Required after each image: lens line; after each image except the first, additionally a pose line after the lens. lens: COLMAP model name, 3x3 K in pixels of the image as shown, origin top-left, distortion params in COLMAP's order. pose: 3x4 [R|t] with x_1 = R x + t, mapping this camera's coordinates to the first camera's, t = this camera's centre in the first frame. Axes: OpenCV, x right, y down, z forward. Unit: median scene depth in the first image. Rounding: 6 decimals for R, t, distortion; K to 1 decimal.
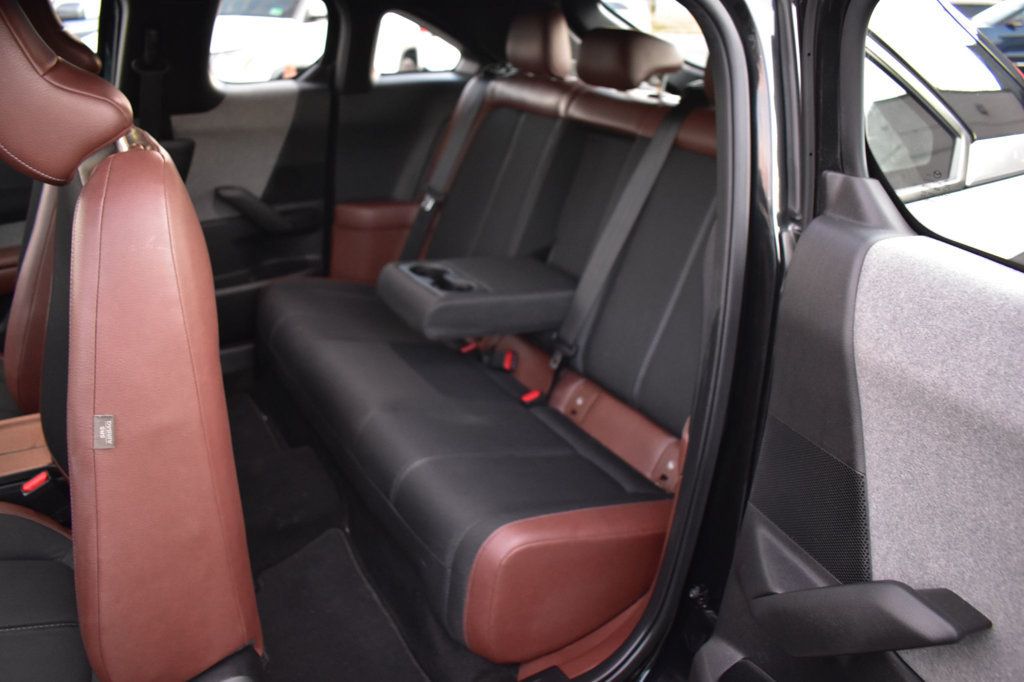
lens RADIAL K [[781.6, 0, 512.0], [0, 781.6, 341.0], [0, 0, 1]] dist [-0.102013, 0.004482]
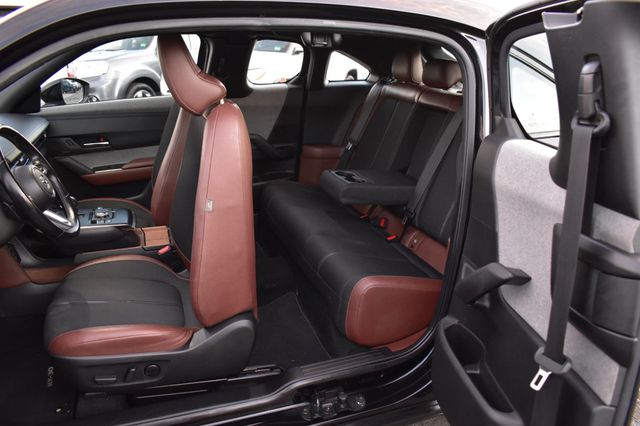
lens RADIAL K [[488.5, 0, 320.0], [0, 488.5, 213.0], [0, 0, 1]] dist [-0.102013, 0.004482]
pose [[0.981418, 0.048847, -0.185562, 0.073257], [-0.062780, 0.995572, -0.069962, 0.106335], [0.181323, 0.080311, 0.980139, -0.268602]]
